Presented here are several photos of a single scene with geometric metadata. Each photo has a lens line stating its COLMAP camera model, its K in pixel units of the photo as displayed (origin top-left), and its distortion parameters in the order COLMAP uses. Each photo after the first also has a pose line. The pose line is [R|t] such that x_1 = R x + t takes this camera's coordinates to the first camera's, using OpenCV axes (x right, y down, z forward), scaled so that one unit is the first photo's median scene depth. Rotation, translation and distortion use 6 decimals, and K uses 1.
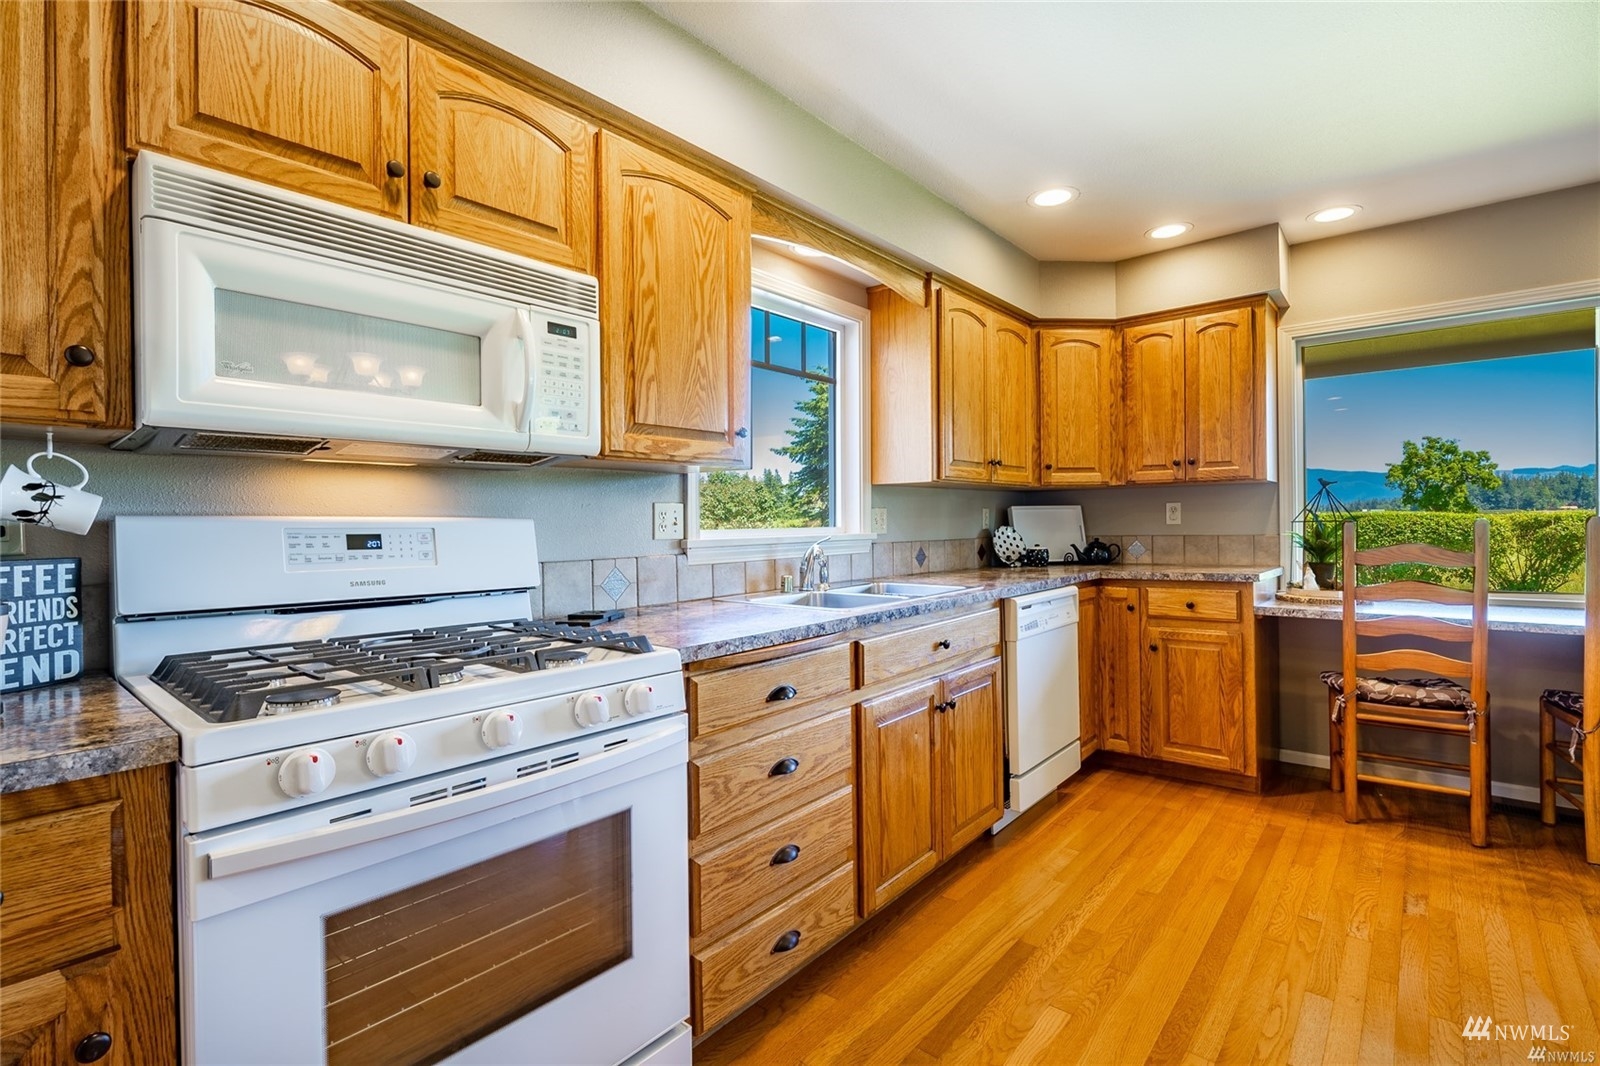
lens RADIAL K [[711.4, 0, 822.7], [0, 711.4, 527.4], [0, 0, 1]] dist [-0.001881, -0.001938]
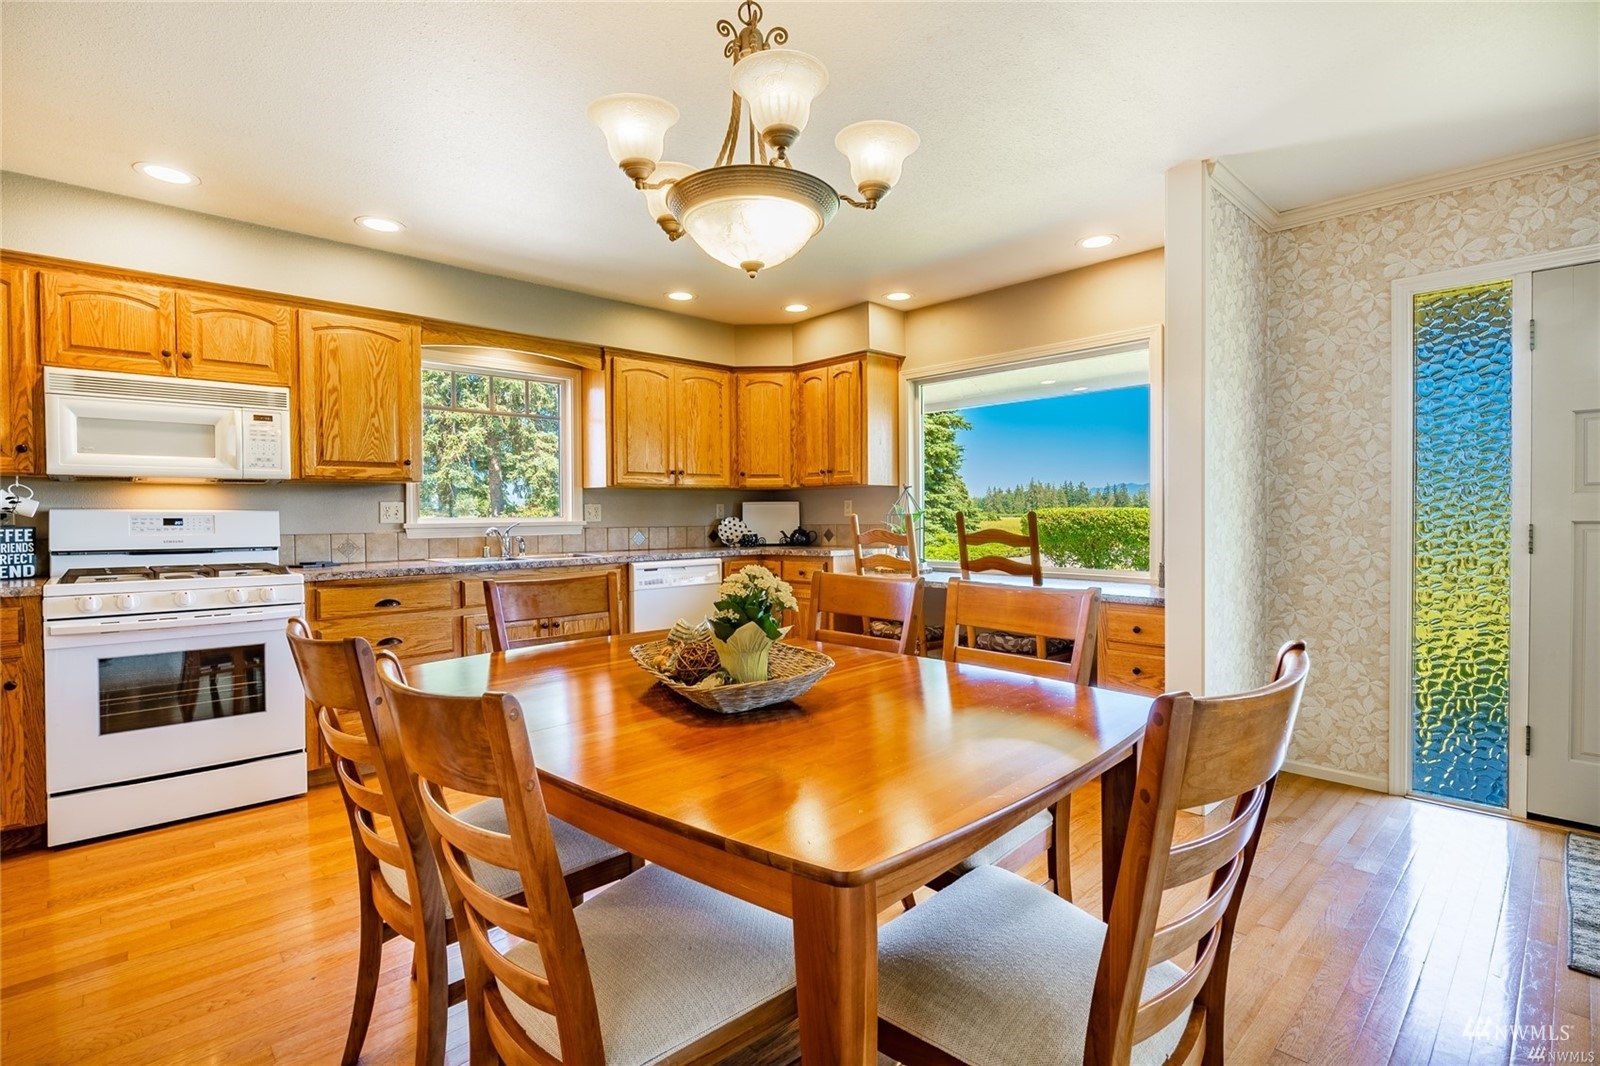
lens RADIAL K [[705.8, 0, 802.5], [0, 705.8, 527.2], [0, 0, 1]] dist [-0.010732, 0.000641]
pose [[0.995654, 0.006787, -0.092885, 1.305689], [-0.005614, 0.999901, 0.012883, -0.000651], [0.092963, -0.012306, 0.995593, -0.822412]]
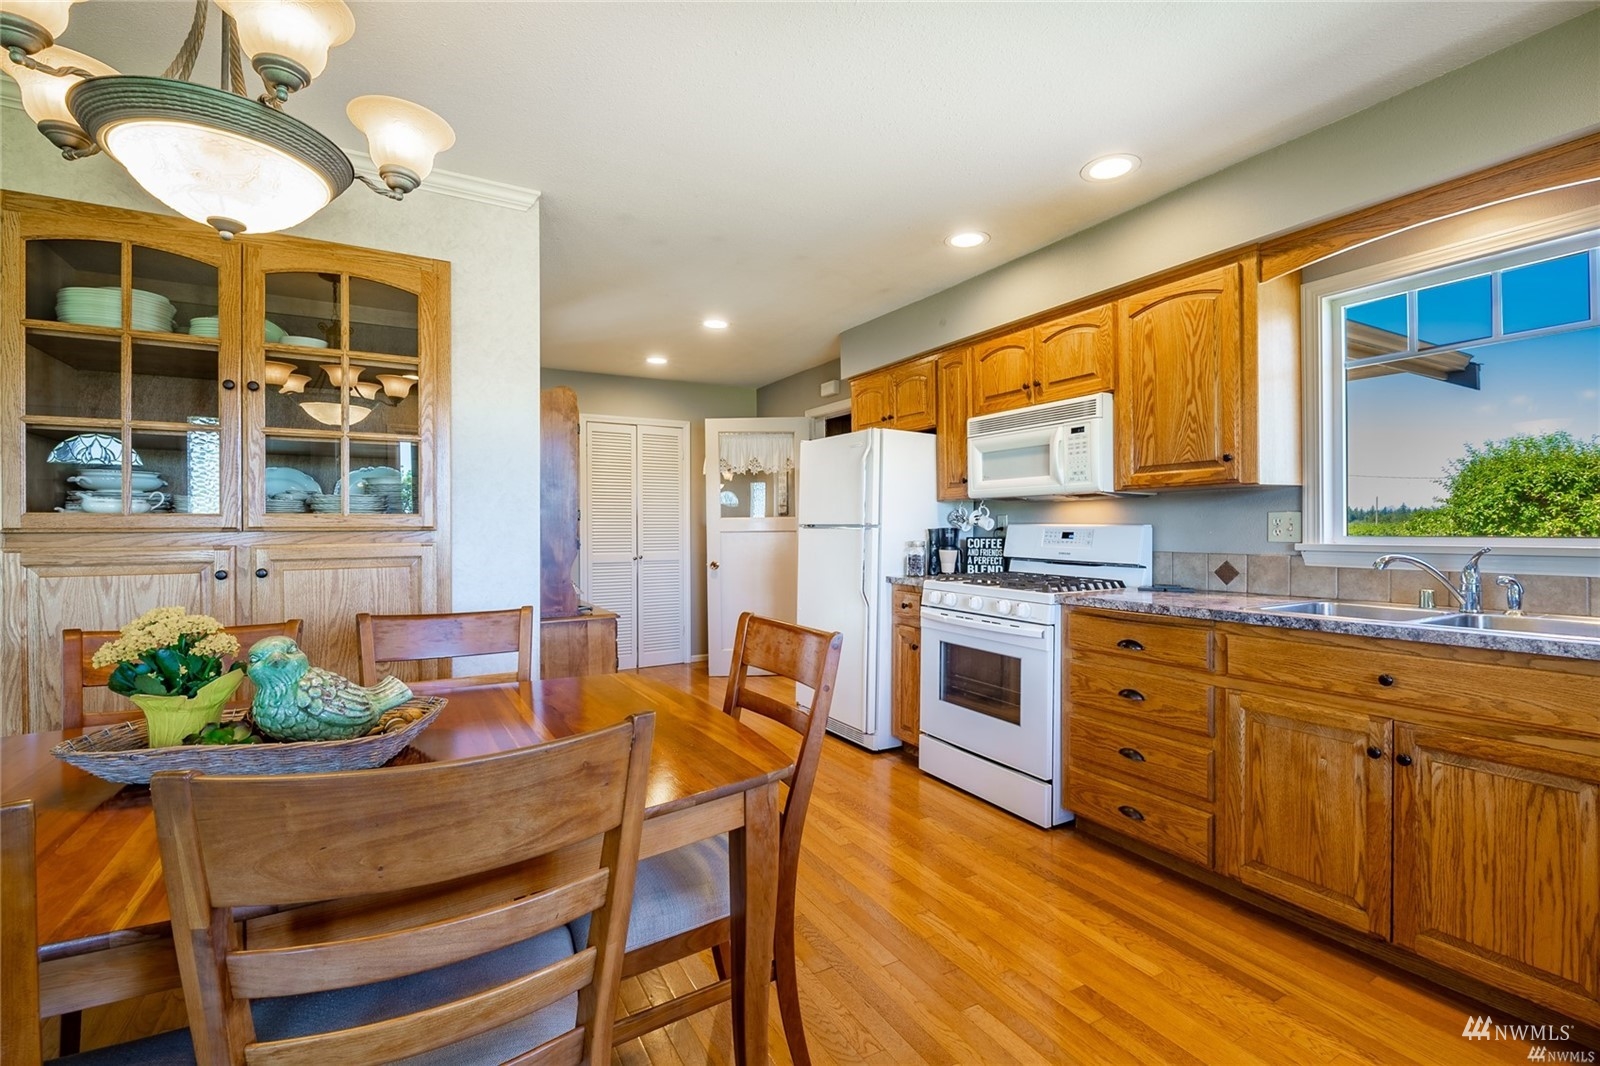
lens RADIAL K [[711.4, 0, 822.7], [0, 711.4, 527.4], [0, 0, 1]] dist [-0.001881, -0.001938]
pose [[-0.308179, 0.012297, -0.951249, 1.660311], [-0.001309, 0.999910, 0.013350, -0.032858], [0.951328, 0.005360, -0.308135, 0.903416]]
